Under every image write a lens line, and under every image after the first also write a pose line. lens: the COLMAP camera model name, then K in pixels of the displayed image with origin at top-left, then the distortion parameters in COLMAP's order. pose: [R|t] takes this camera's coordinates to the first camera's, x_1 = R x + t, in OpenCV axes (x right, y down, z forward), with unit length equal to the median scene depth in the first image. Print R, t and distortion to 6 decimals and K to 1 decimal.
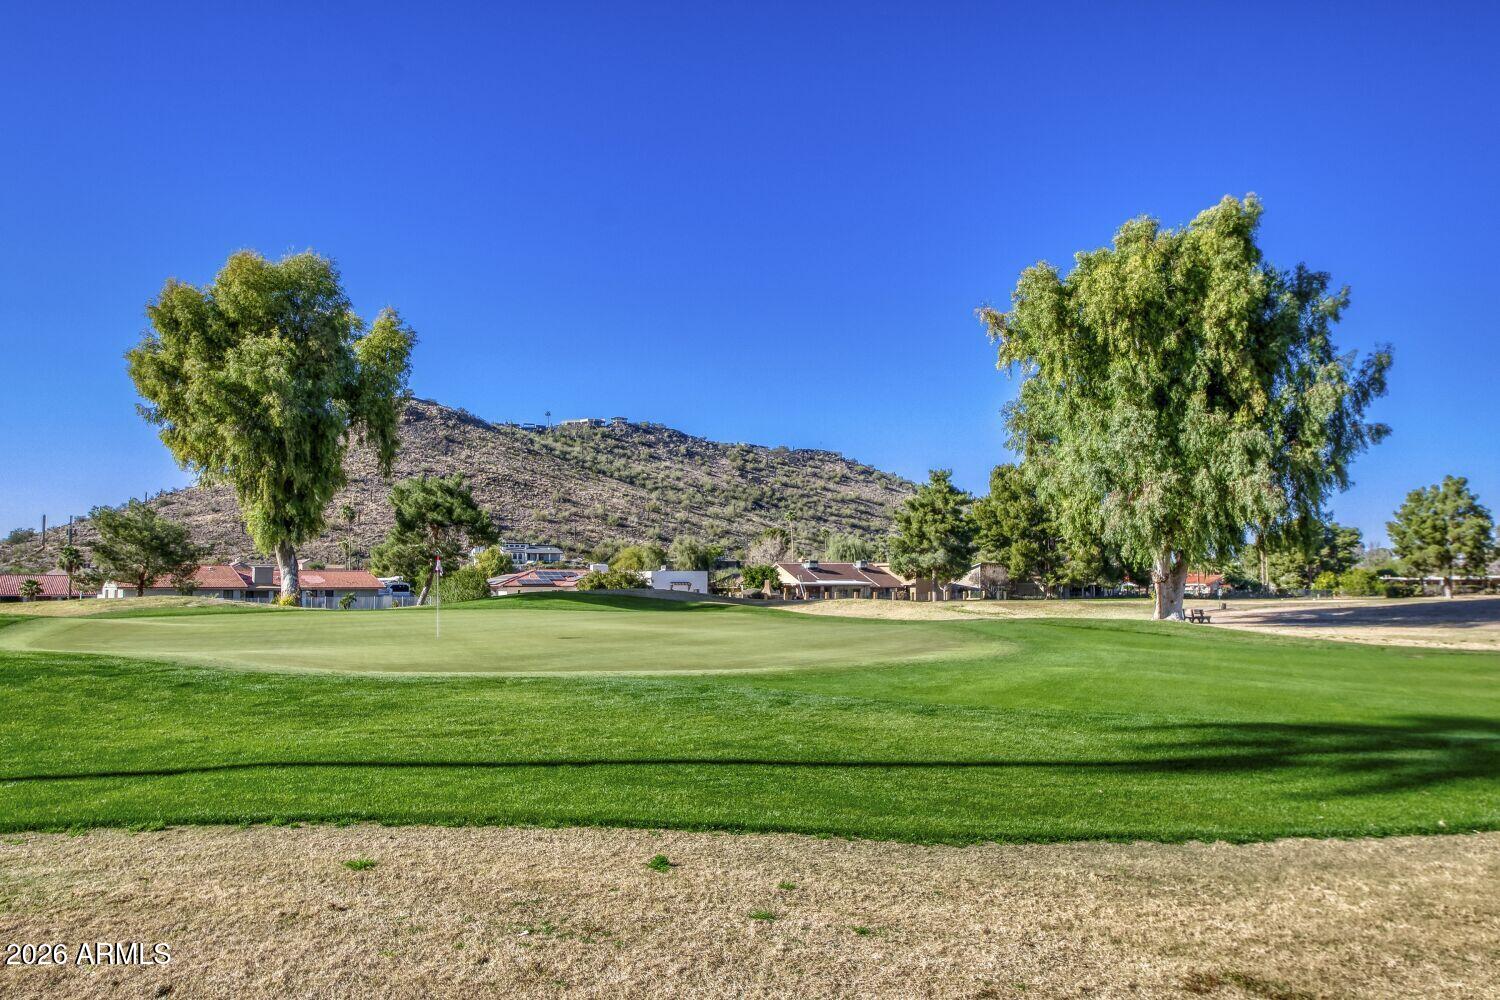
lens RADIAL K [[677.7, 0, 749.7], [0, 677.7, 516.4], [0, 0, 1]] dist [0.000325, -0.000440]
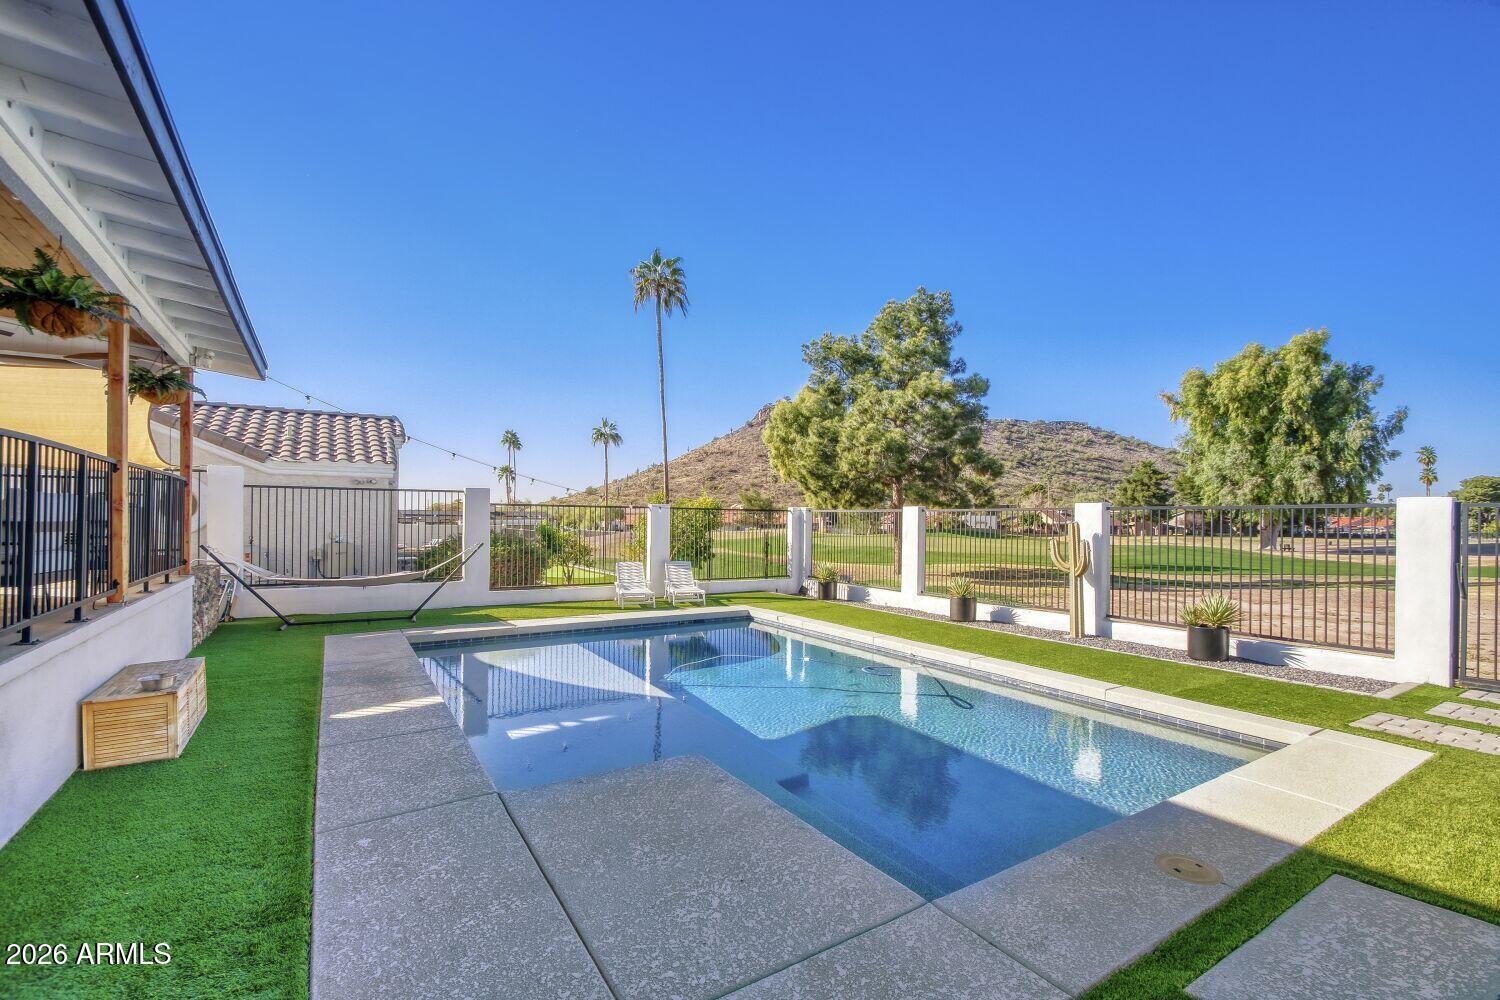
lens RADIAL K [[680.1, 0, 750.0], [0, 680.1, 500.0], [0, 0, 1]] dist [0.010186, 0.000339]
pose [[0.944797, 0.004822, -0.327619, -0.145452], [0.023644, 0.996282, 0.082850, -0.191345], [0.326801, -0.086022, 0.941170, -1.367041]]
